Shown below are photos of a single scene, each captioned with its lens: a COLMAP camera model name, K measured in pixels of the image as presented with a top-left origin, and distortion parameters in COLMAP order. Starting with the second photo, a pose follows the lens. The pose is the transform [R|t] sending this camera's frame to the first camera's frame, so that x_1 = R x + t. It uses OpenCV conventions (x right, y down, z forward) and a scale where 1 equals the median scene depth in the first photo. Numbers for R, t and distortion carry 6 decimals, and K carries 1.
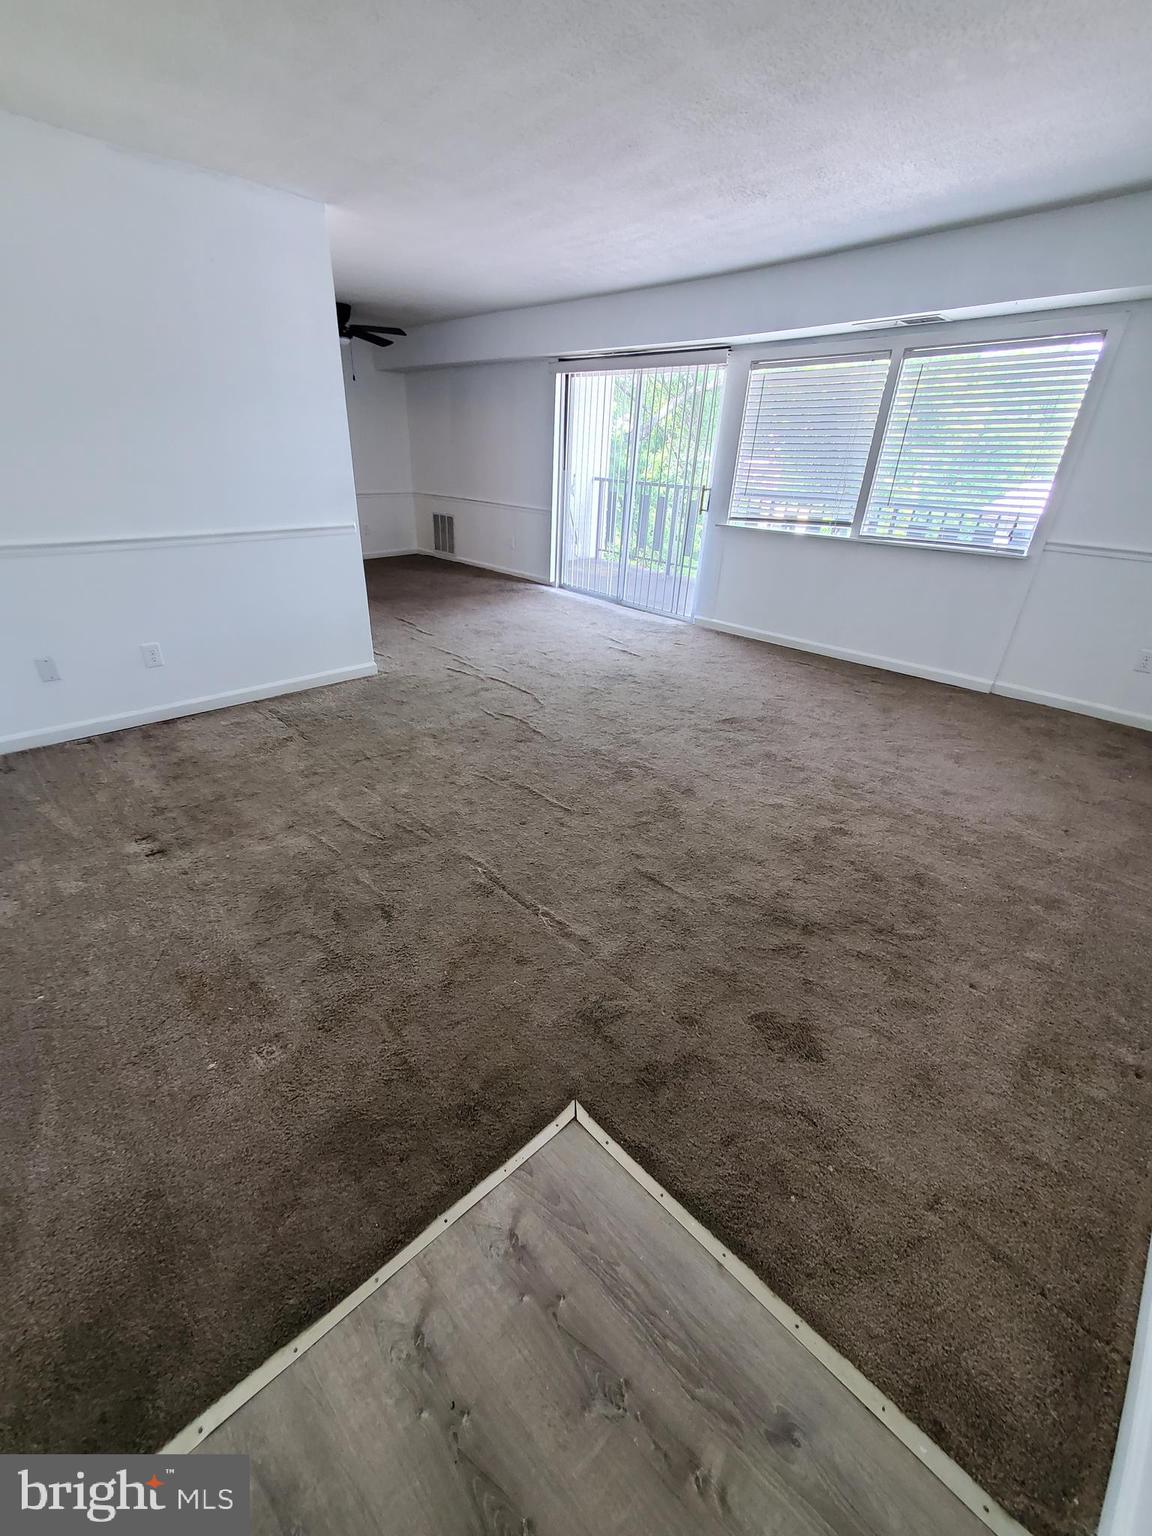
lens RADIAL K [[614.6, 0, 550.8], [0, 614.6, 761.6], [0, 0, 1]] dist [-0.002299, -0.000847]
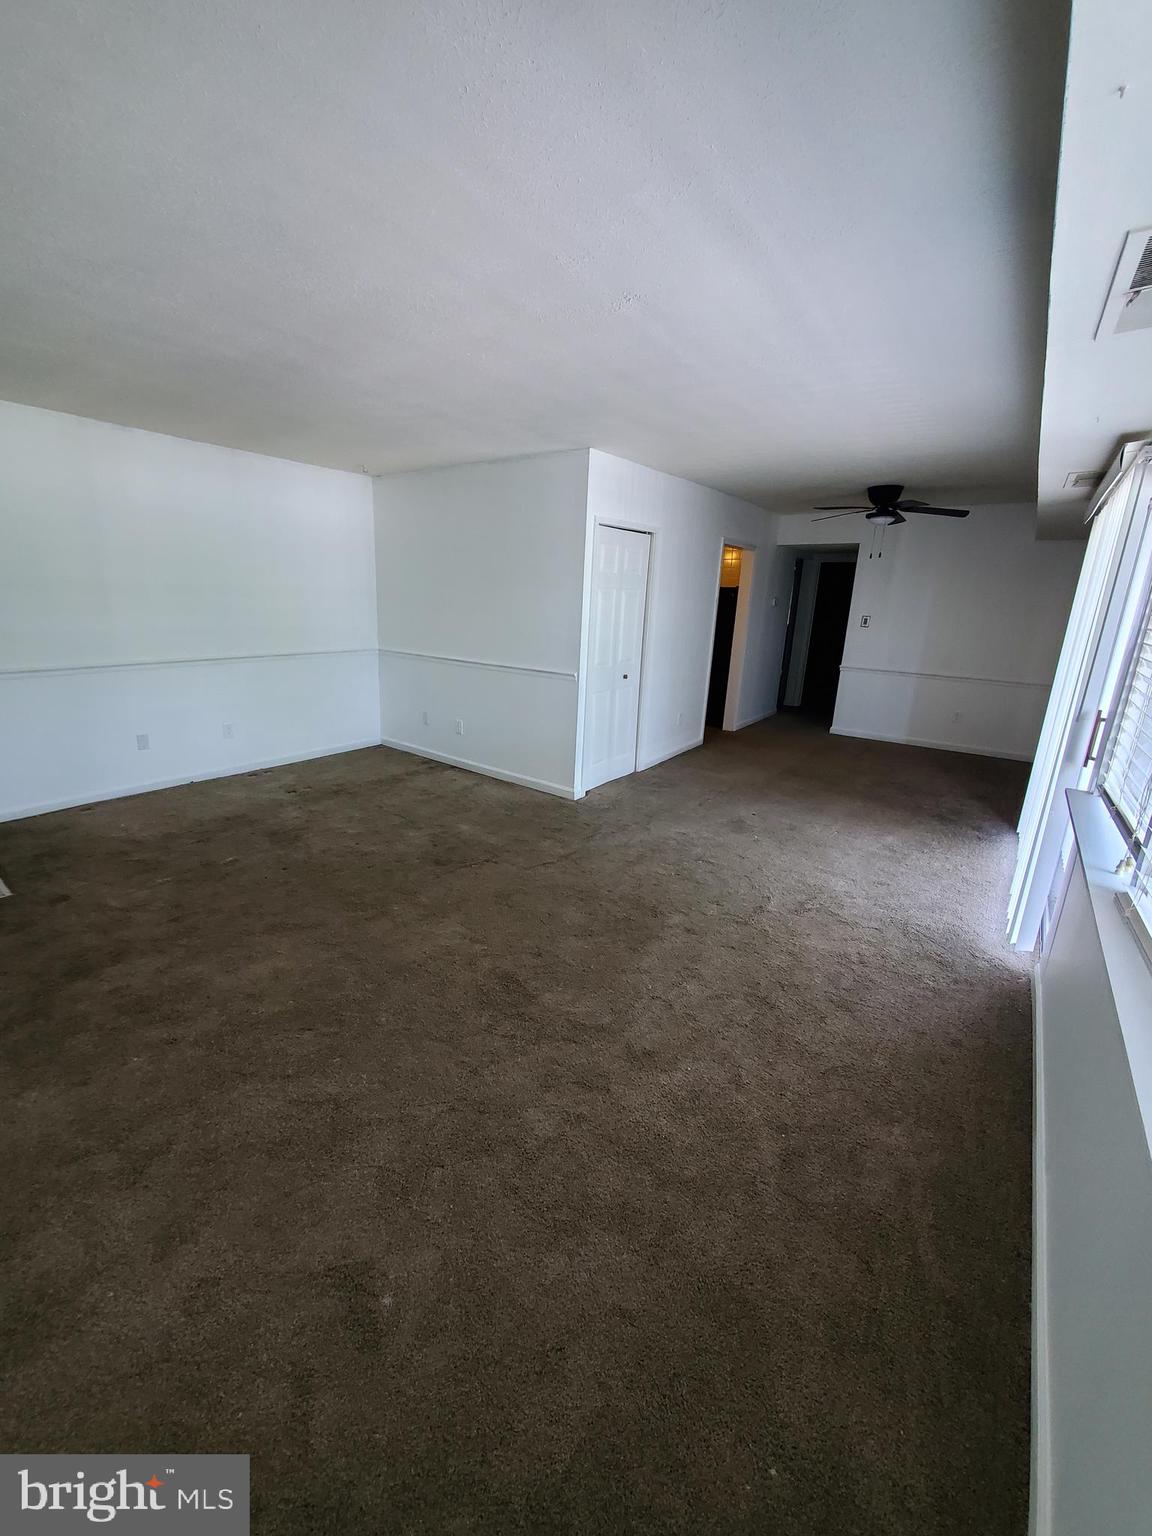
lens RADIAL K [[614.6, 0, 550.8], [0, 614.6, 761.6], [0, 0, 1]] dist [-0.002299, -0.000847]
pose [[0.163599, 0.240783, -0.956692, 0.934461], [-0.478302, 0.867515, 0.136547, -0.411953], [0.862823, 0.435248, 0.257092, 0.790056]]
